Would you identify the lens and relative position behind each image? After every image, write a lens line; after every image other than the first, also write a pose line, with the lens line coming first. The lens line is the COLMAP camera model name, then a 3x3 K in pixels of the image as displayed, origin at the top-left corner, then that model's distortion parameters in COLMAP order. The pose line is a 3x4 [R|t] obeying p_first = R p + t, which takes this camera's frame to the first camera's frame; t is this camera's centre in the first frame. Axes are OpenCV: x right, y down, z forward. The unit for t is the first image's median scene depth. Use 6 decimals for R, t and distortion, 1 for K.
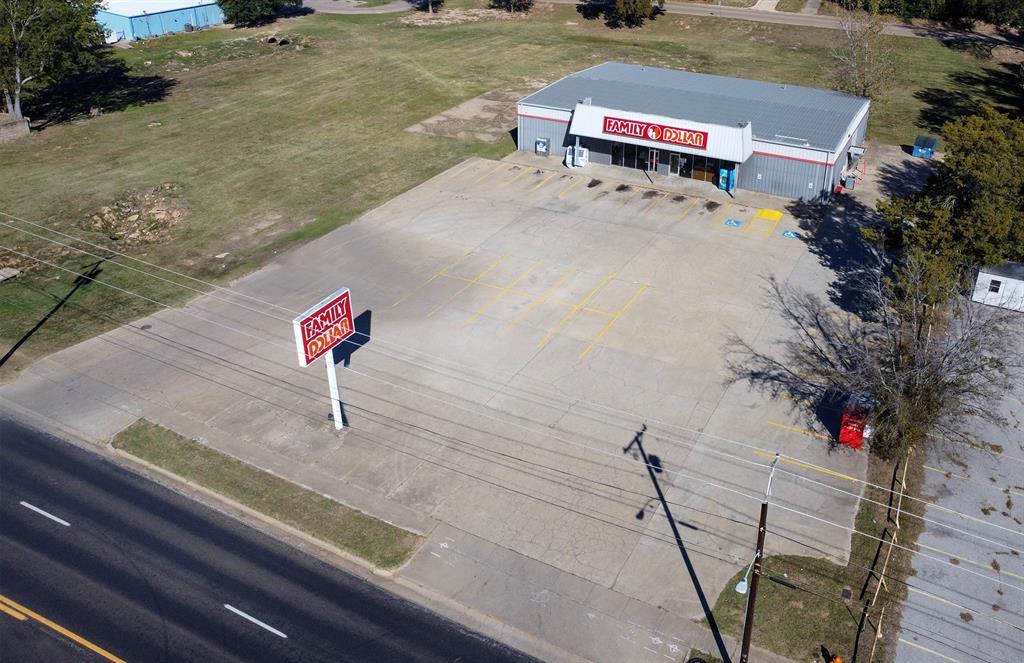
lens RADIAL K [[809.9, 0, 547.7], [0, 809.9, 338.1], [0, 0, 1]] dist [-0.059903, 0.033560]
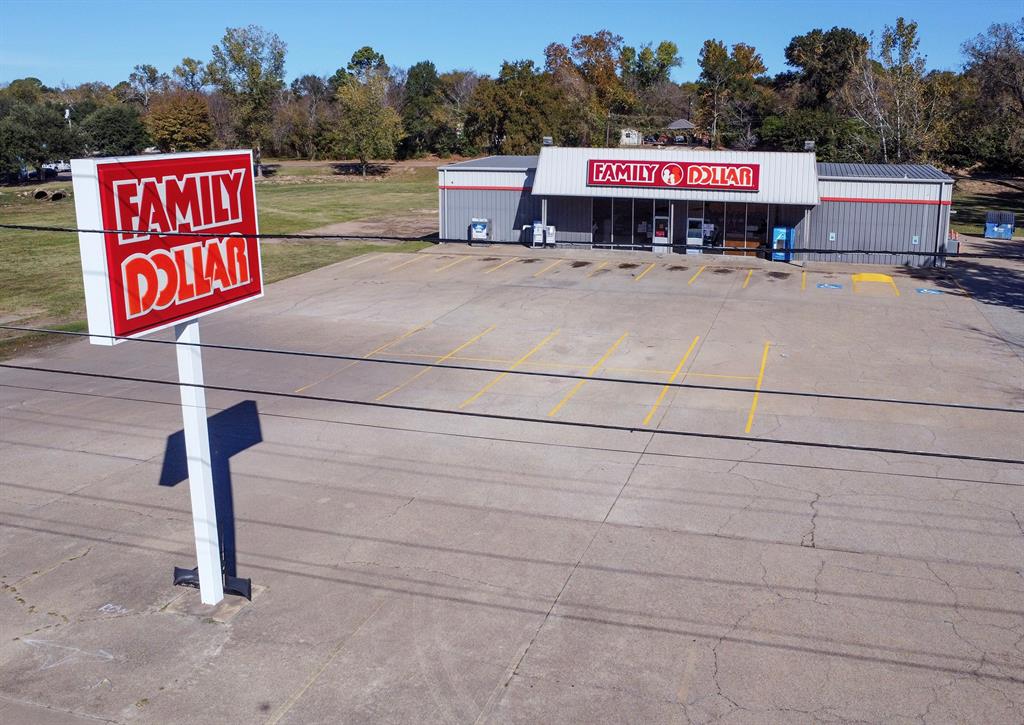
lens RADIAL K [[928.8, 0, 533.1], [0, 928.8, 374.7], [0, 0, 1]] dist [-0.022497, 0.000000]
pose [[0.983893, -0.053129, 0.170681, -0.114455], [0.096206, 0.962119, -0.255093, 0.078225], [-0.150663, 0.267405, 0.951733, 0.364190]]
